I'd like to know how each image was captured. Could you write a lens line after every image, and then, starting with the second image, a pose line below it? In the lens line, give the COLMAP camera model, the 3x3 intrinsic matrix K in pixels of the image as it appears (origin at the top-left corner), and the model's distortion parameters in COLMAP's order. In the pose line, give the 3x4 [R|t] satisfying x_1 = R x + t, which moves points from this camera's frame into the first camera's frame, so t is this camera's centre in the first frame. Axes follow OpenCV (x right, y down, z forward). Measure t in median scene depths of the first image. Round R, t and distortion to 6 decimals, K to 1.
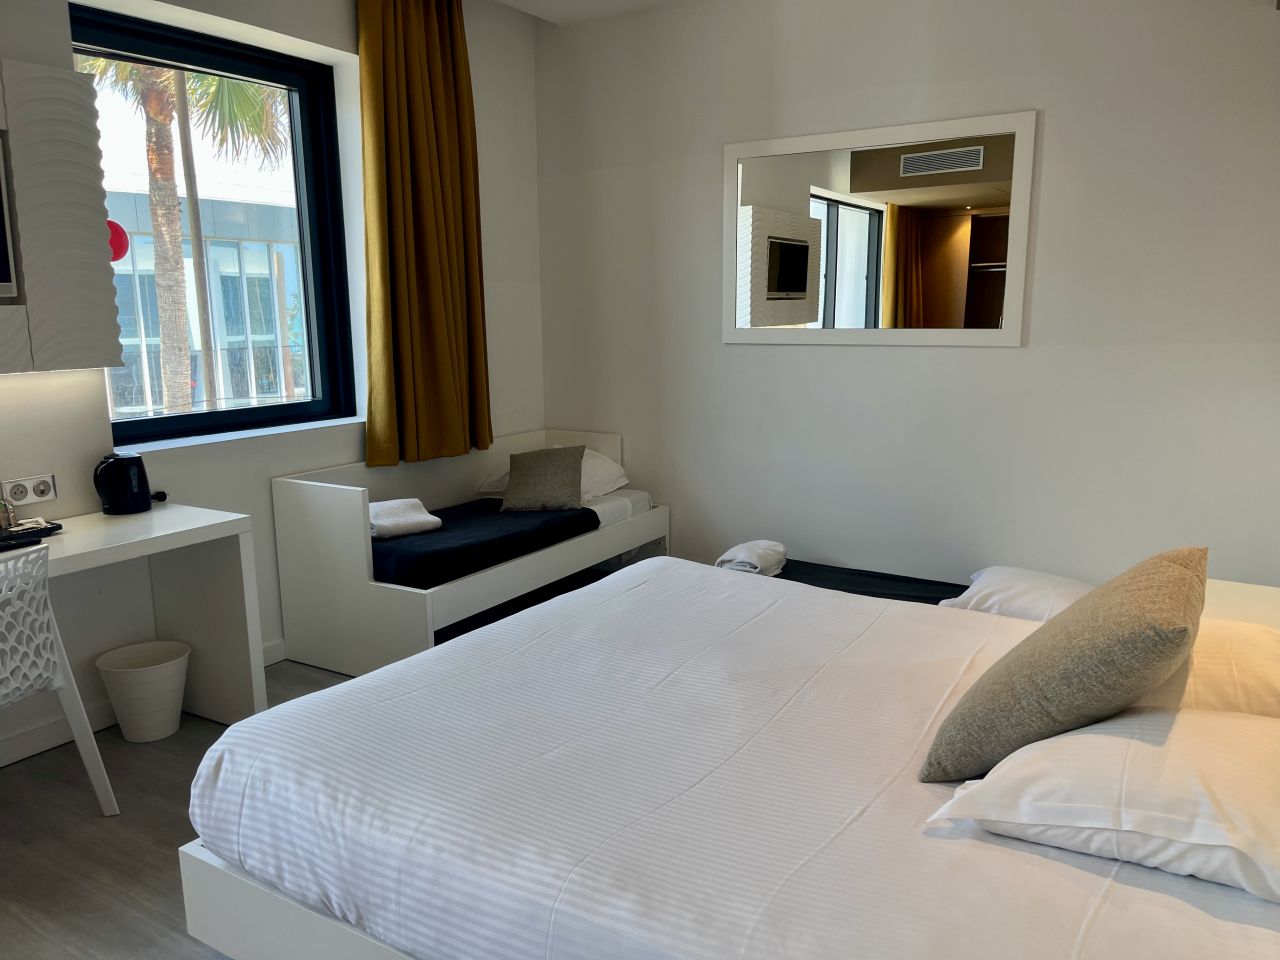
lens RADIAL K [[972.2, 0, 640.0], [0, 972.2, 480.0], [0, 0, 1]] dist [0.003952, -0.003639]
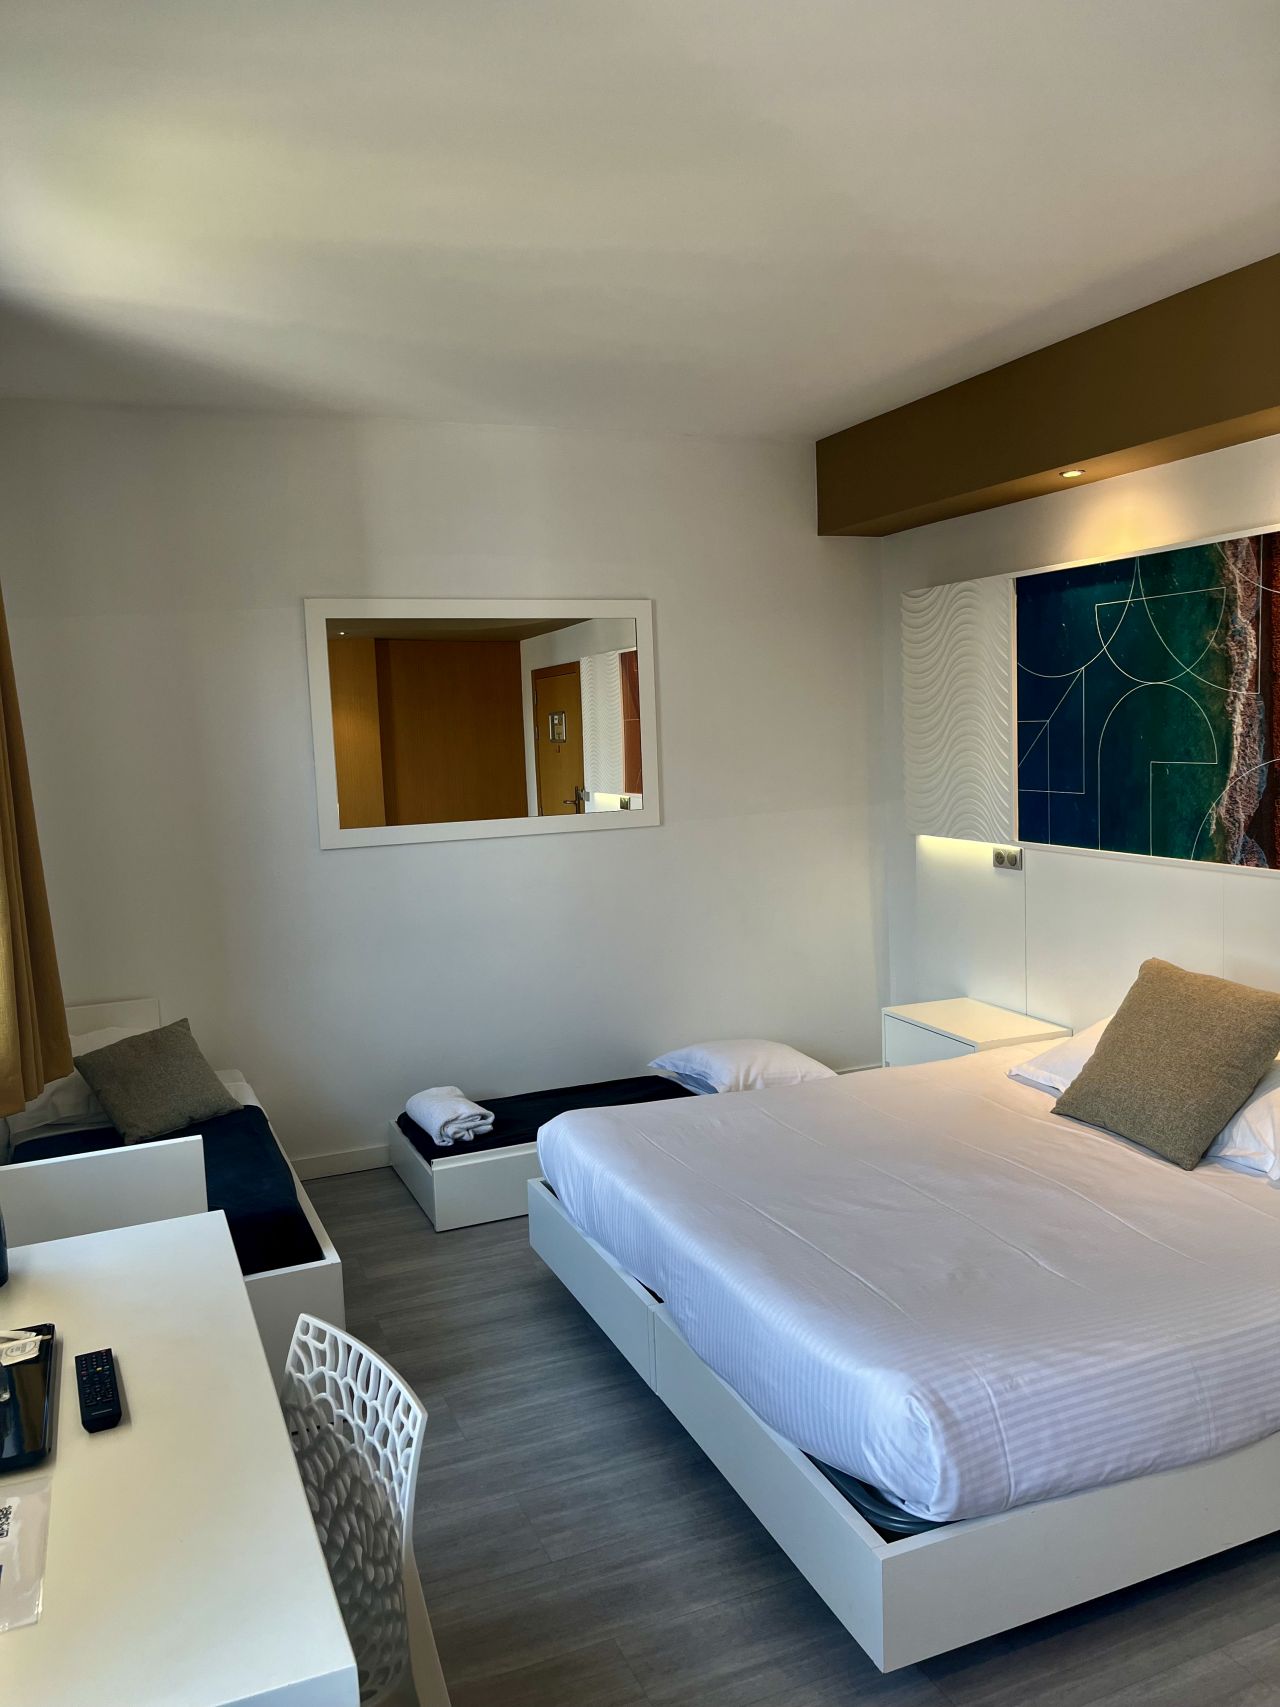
lens RADIAL K [[1296.6, 0, 640.0], [0, 1296.6, 853.5], [0, 0, 1]] dist [0.003952, -0.003639]
pose [[0.577328, -0.096646, 0.810772, -0.740232], [0.180187, 0.983570, -0.011062, -0.102647], [-0.796382, 0.152477, 0.585257, 0.250413]]
